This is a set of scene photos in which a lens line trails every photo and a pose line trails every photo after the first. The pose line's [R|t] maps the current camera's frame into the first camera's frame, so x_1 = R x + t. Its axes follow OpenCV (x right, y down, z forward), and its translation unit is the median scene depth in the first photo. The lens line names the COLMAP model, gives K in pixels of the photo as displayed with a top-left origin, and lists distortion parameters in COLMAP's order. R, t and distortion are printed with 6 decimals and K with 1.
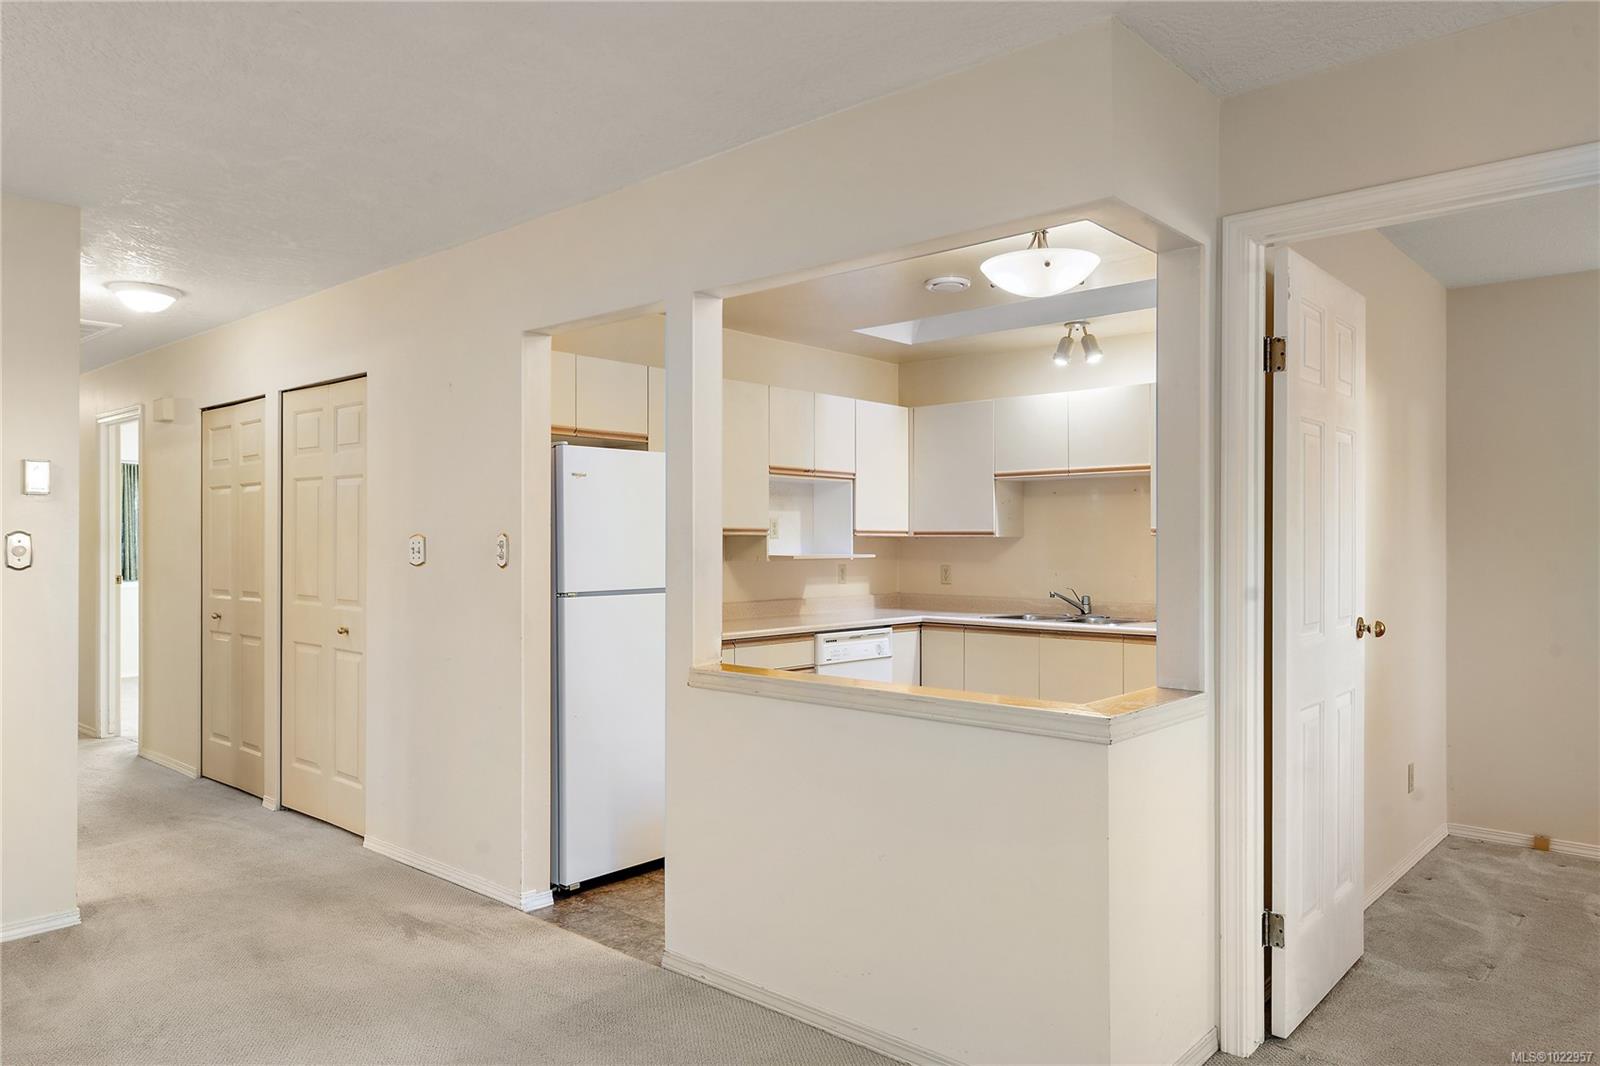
lens RADIAL K [[1078.8, 0, 799.1], [0, 1078.8, 527.7], [0, 0, 1]] dist [0.011214, 0.003999]
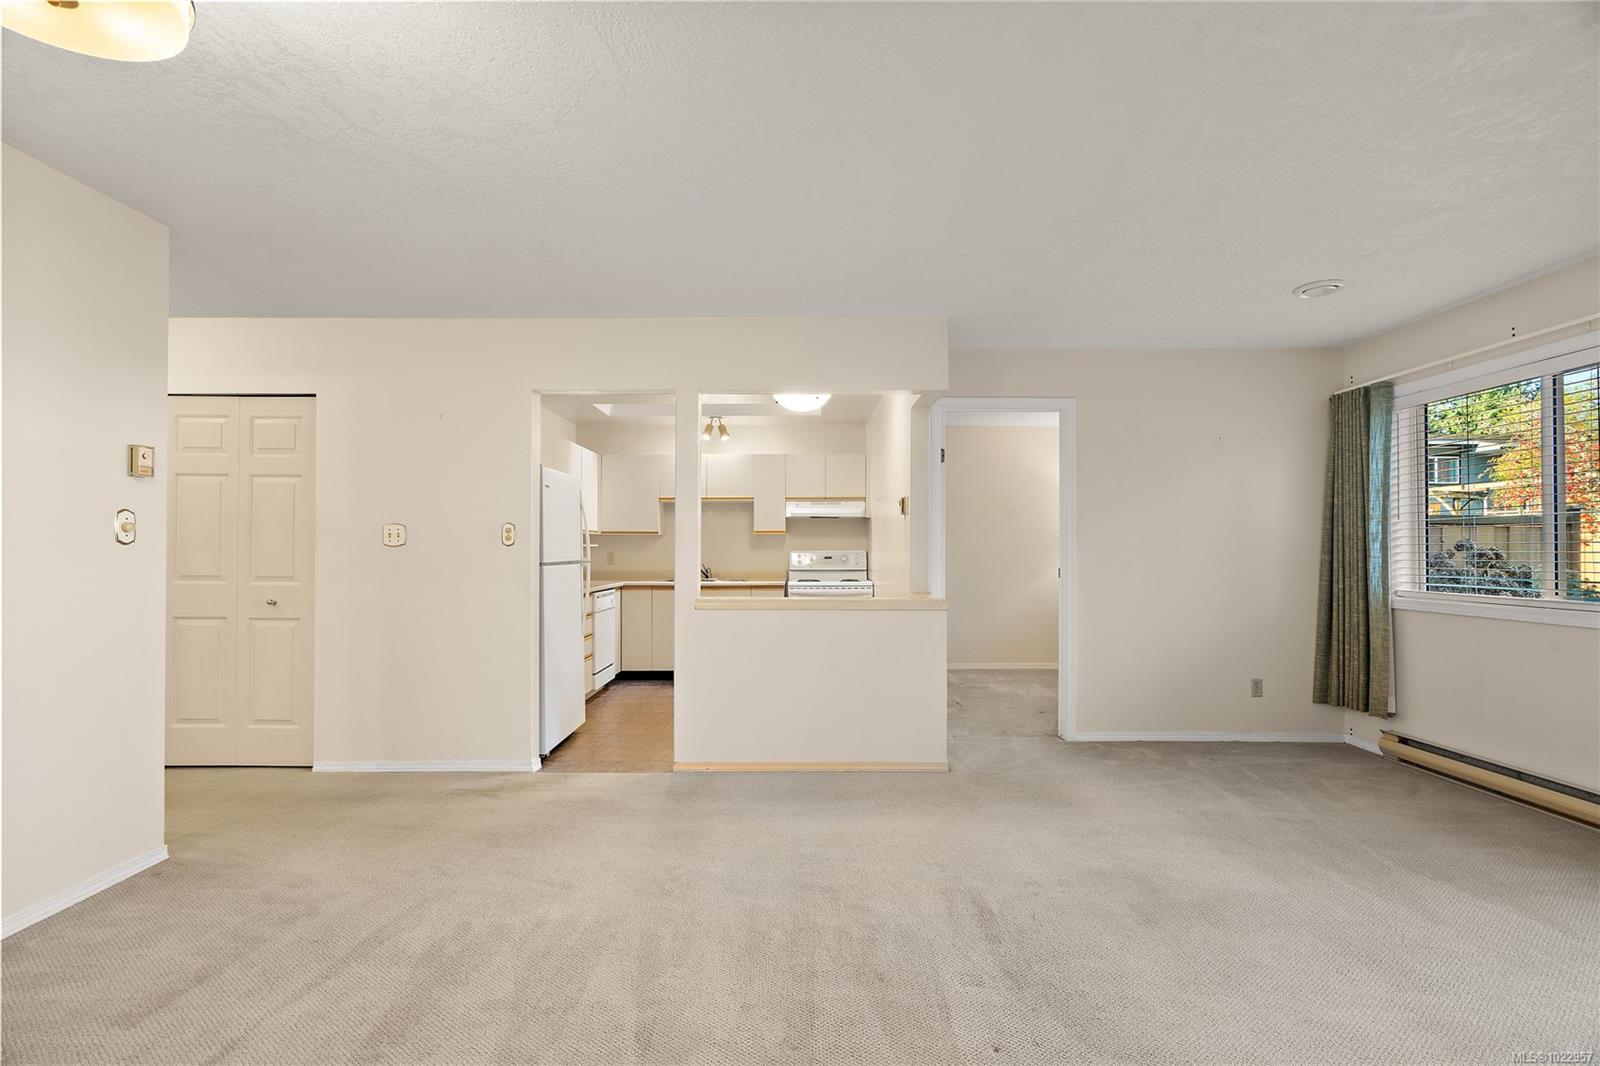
lens RADIAL K [[724.5, 0, 795.4], [0, 724.5, 545.0], [0, 0, 1]] dist [-0.003120, -0.000611]
pose [[0.740693, 0.003730, 0.671833, -0.485504], [-0.007788, 0.999965, 0.003035, 0.022095], [-0.671798, -0.007480, 0.740696, 0.003175]]
